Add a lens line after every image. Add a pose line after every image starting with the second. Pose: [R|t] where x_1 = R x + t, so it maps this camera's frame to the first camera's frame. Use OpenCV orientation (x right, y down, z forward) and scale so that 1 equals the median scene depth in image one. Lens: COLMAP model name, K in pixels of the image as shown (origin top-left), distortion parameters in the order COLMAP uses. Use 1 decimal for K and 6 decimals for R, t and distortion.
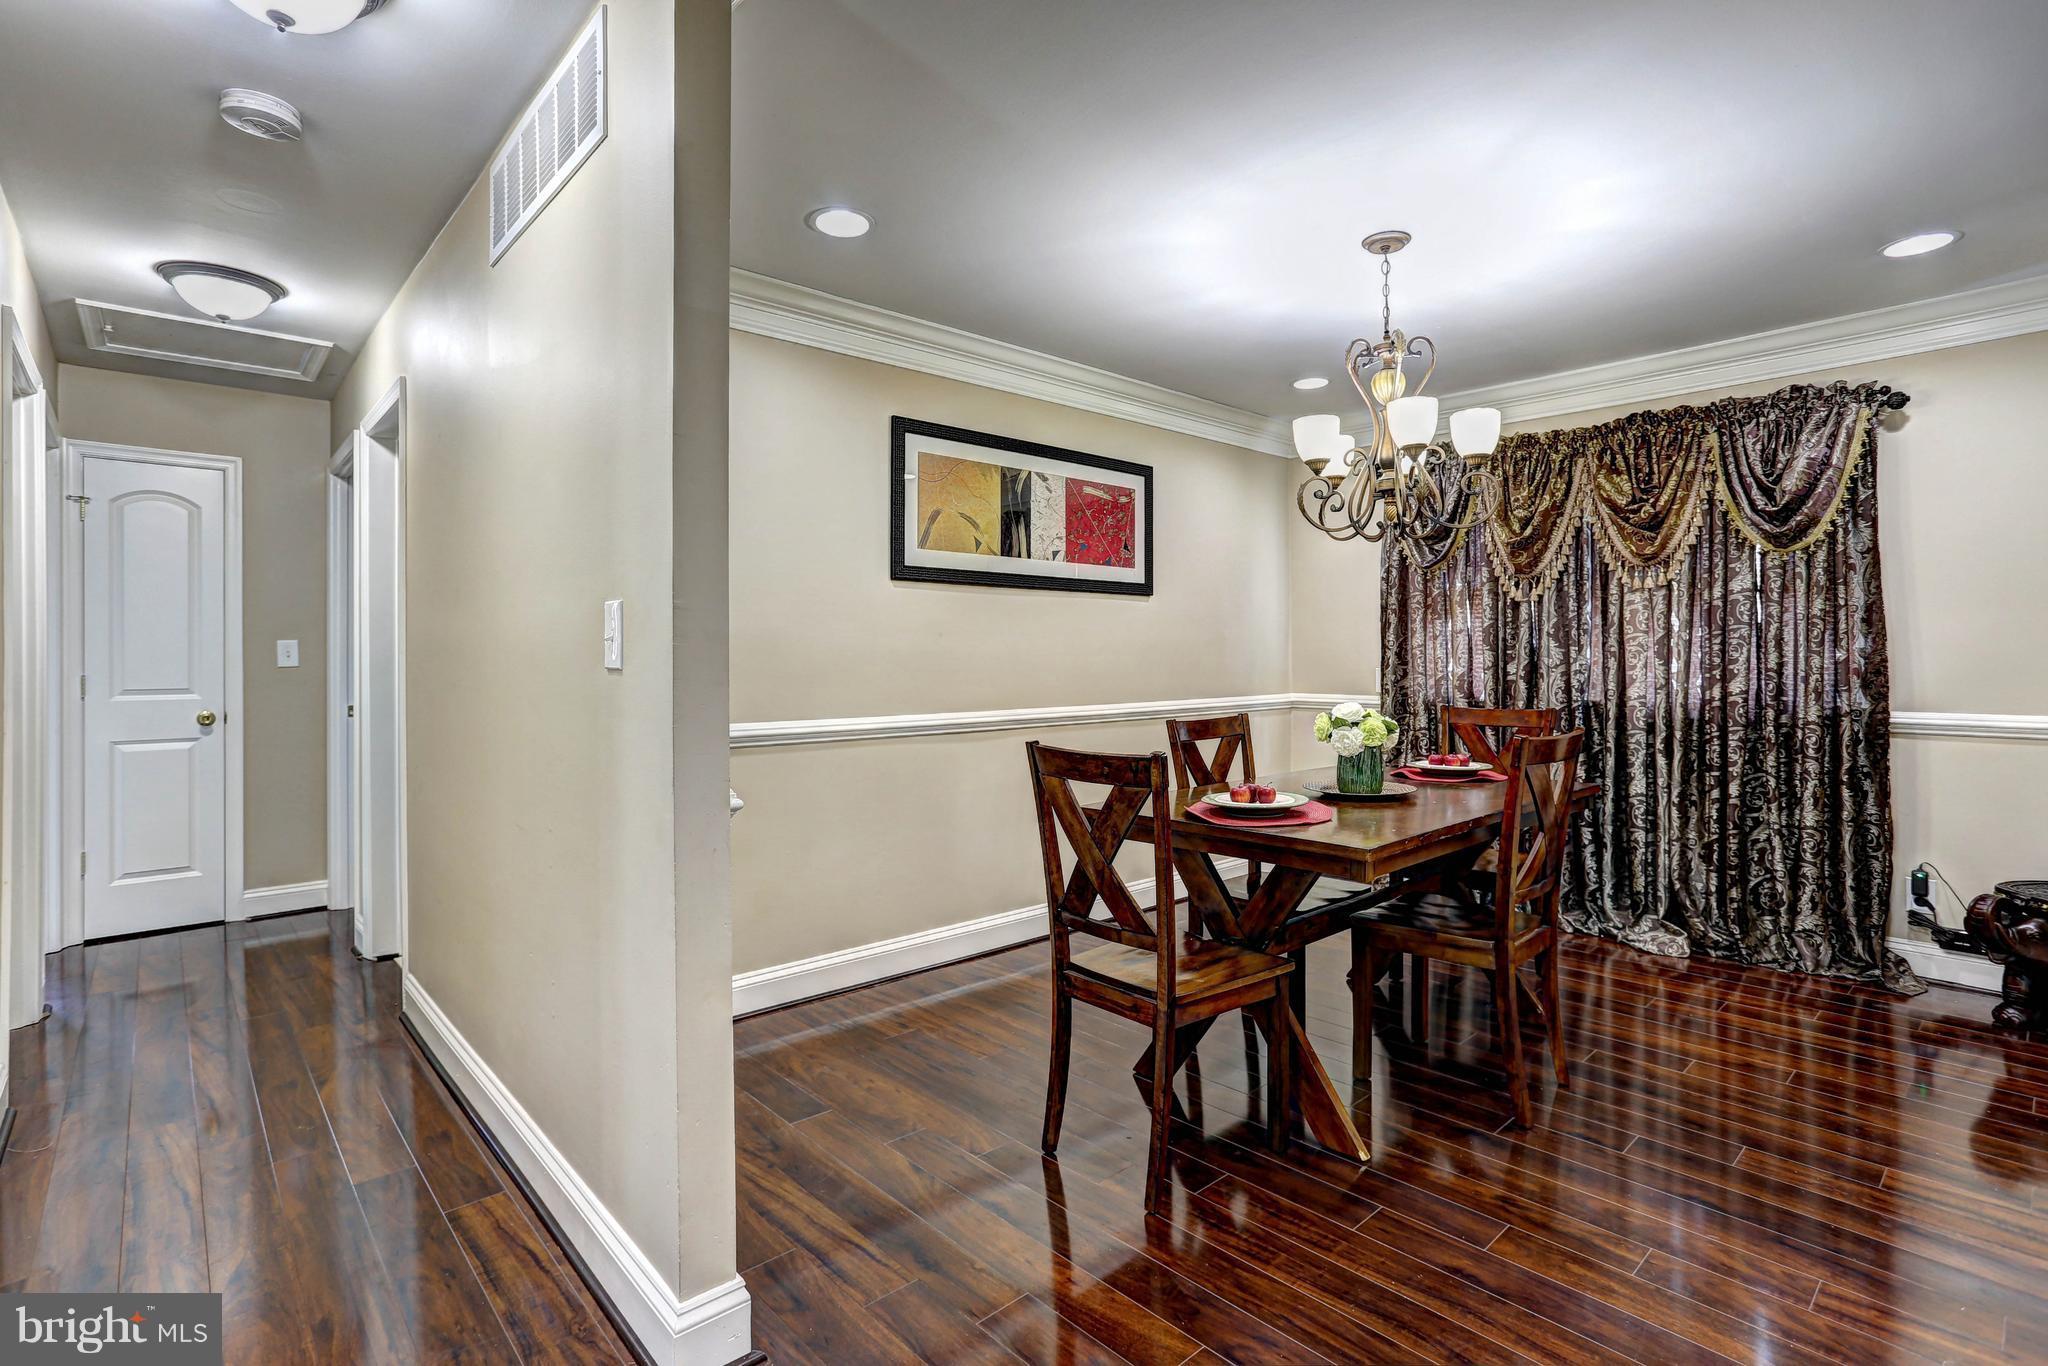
lens RADIAL K [[1004.8, 0, 1022.7], [0, 1004.8, 673.8], [0, 0, 1]] dist [-0.079304, 0.036401]
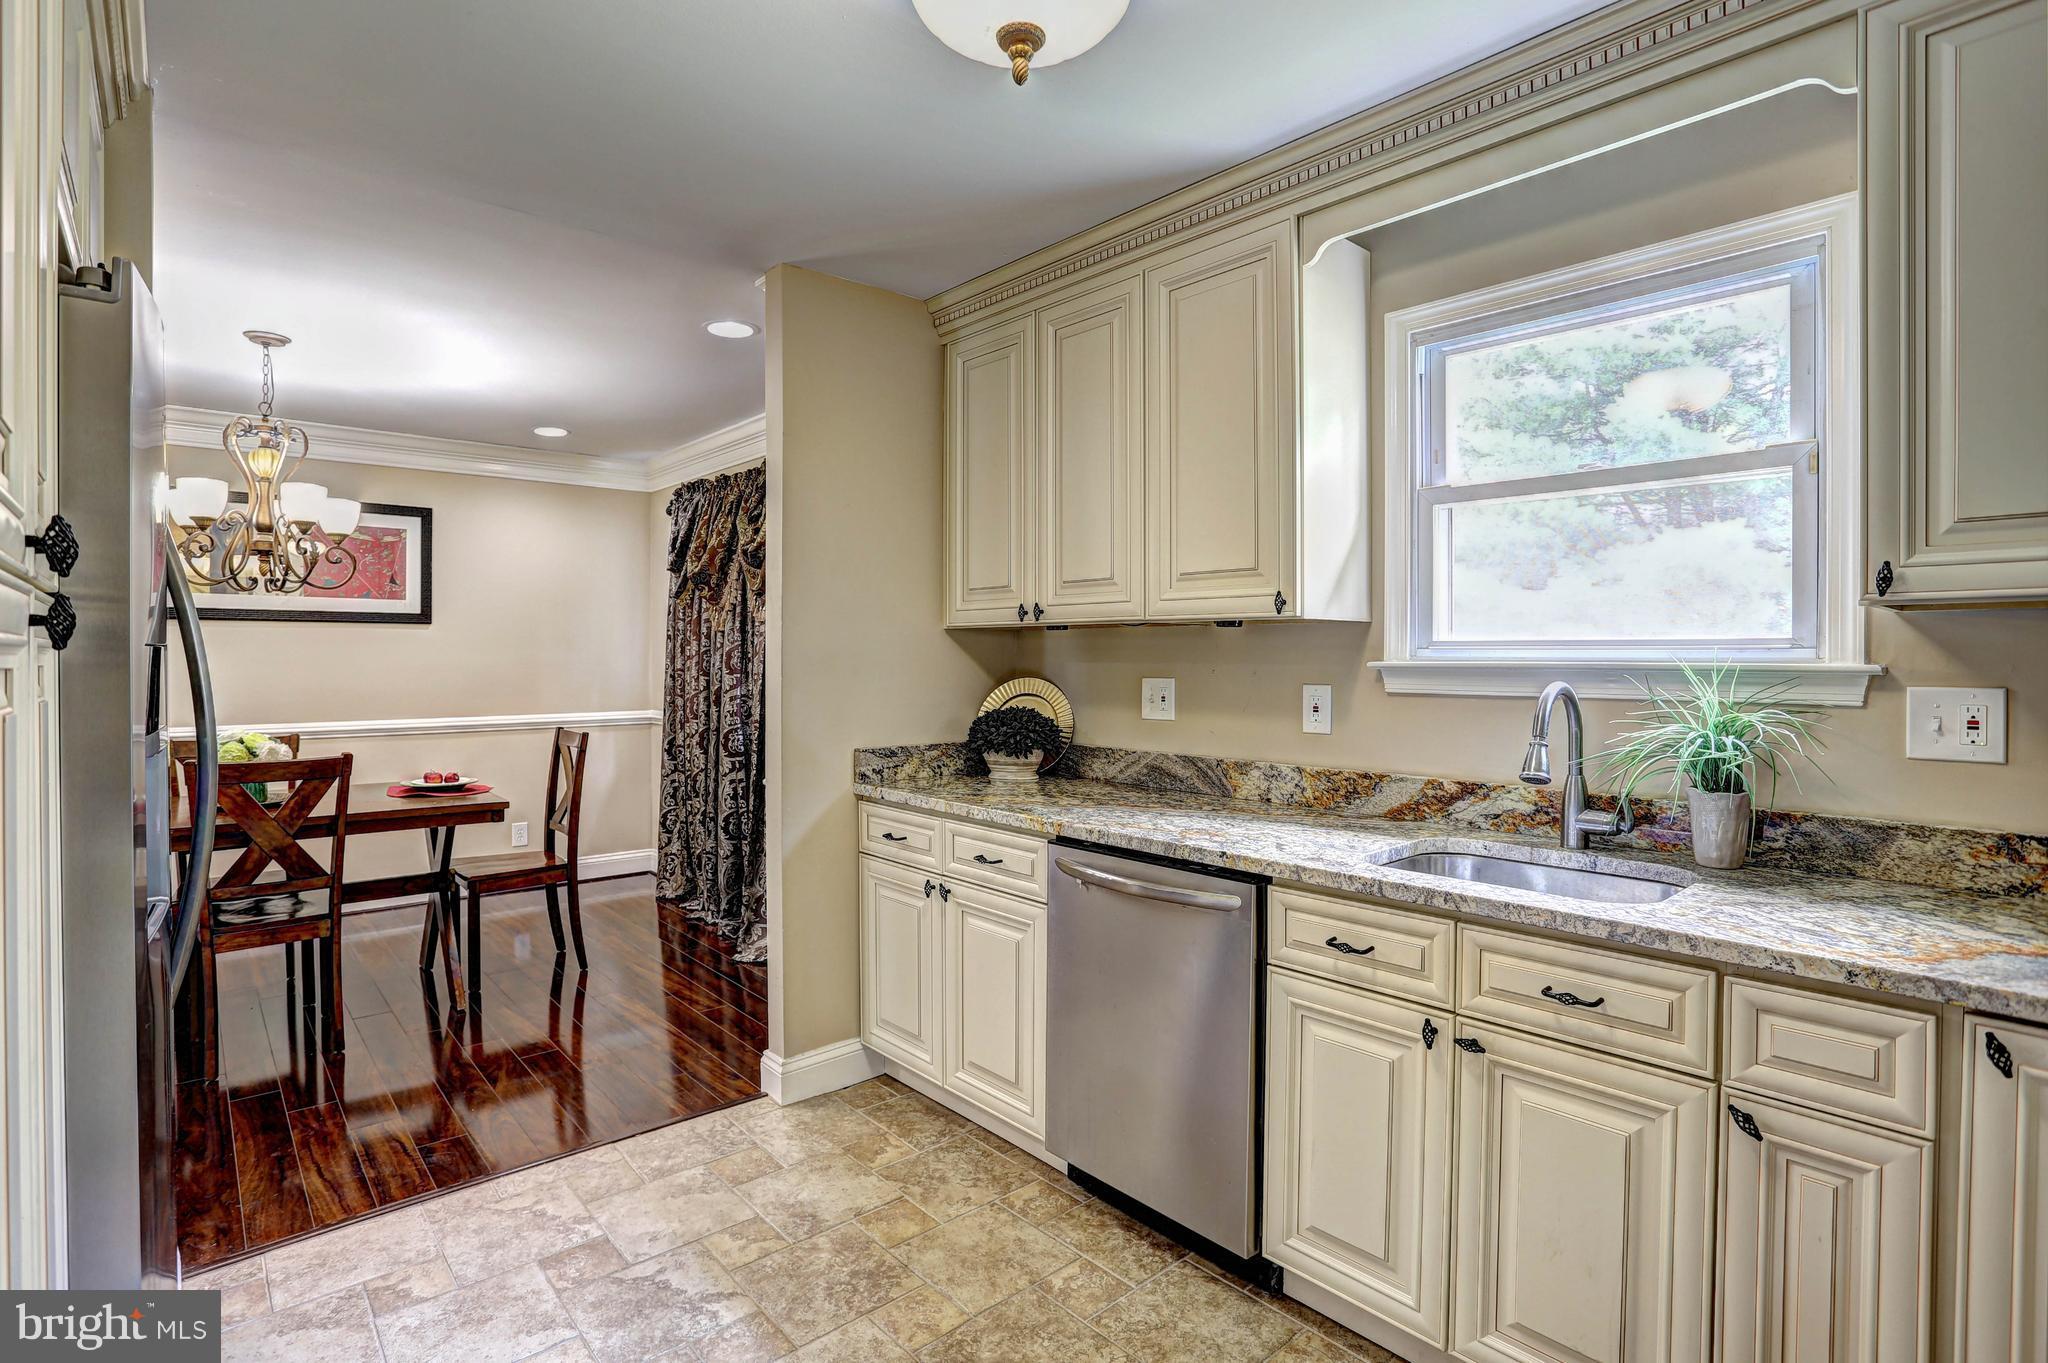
lens RADIAL K [[1004.8, 0, 1022.7], [0, 1004.8, 672.3], [0, 0, 1]] dist [-0.079304, 0.036401]
pose [[0.999978, 0.004758, 0.004601, 0.978098], [-0.004761, 0.999989, 0.000443, -0.033903], [-0.004599, -0.000465, 0.999989, -0.123142]]
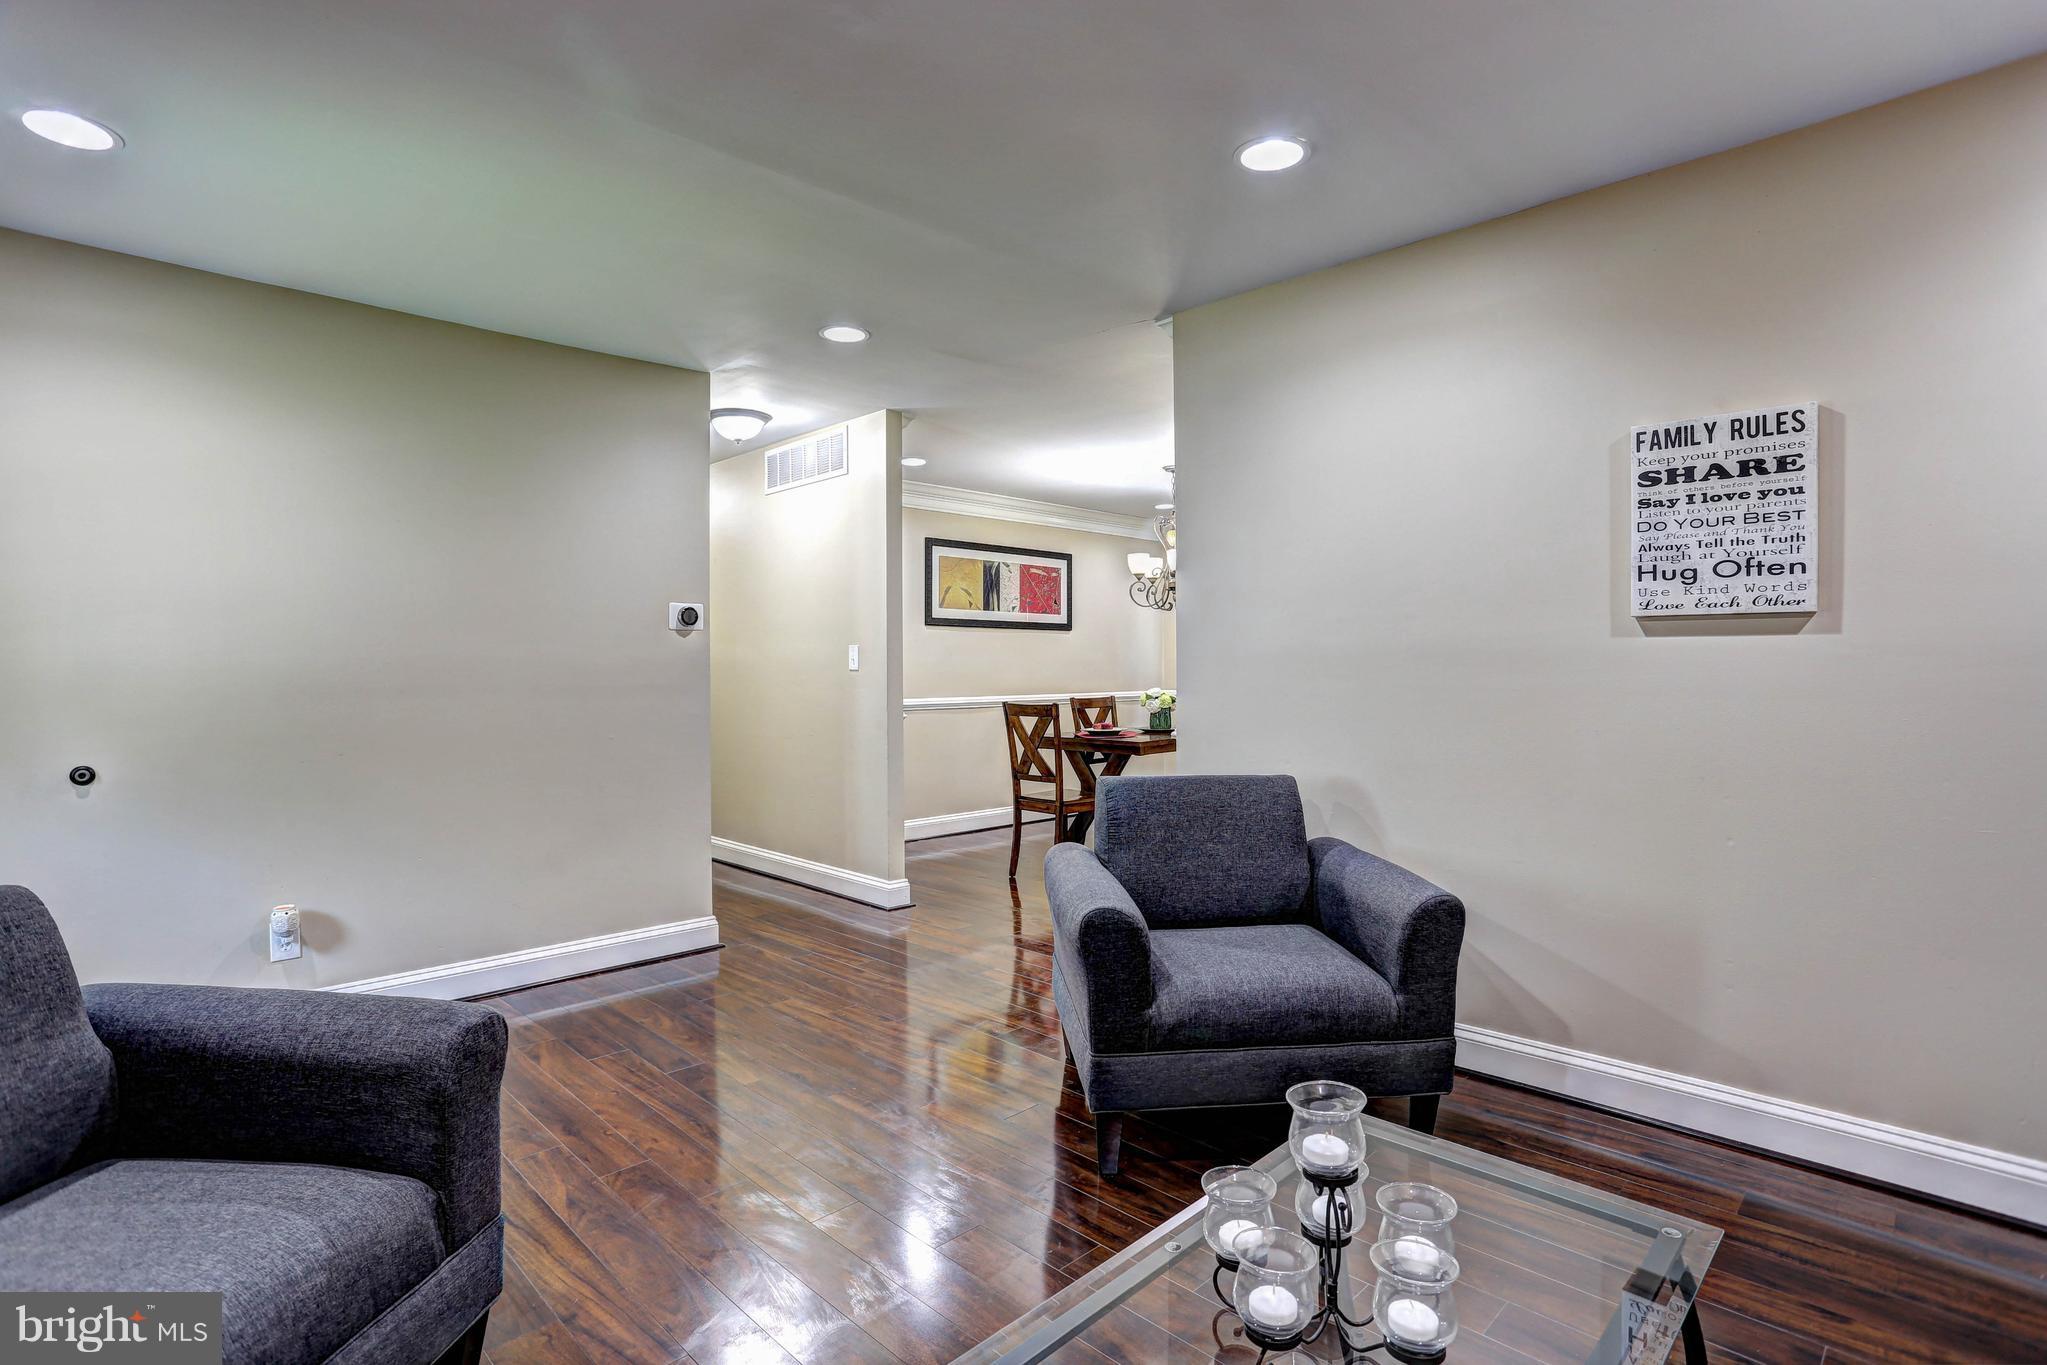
lens RADIAL K [[1004.3, 0, 1022.2], [0, 1004.3, 673.3], [0, 0, 1]] dist [-0.079304, 0.036401]
pose [[0.999201, -0.004984, 0.039654, -0.025926], [0.005555, 0.999882, -0.014317, 0.021393], [-0.039578, 0.014526, 0.999111, -0.843806]]
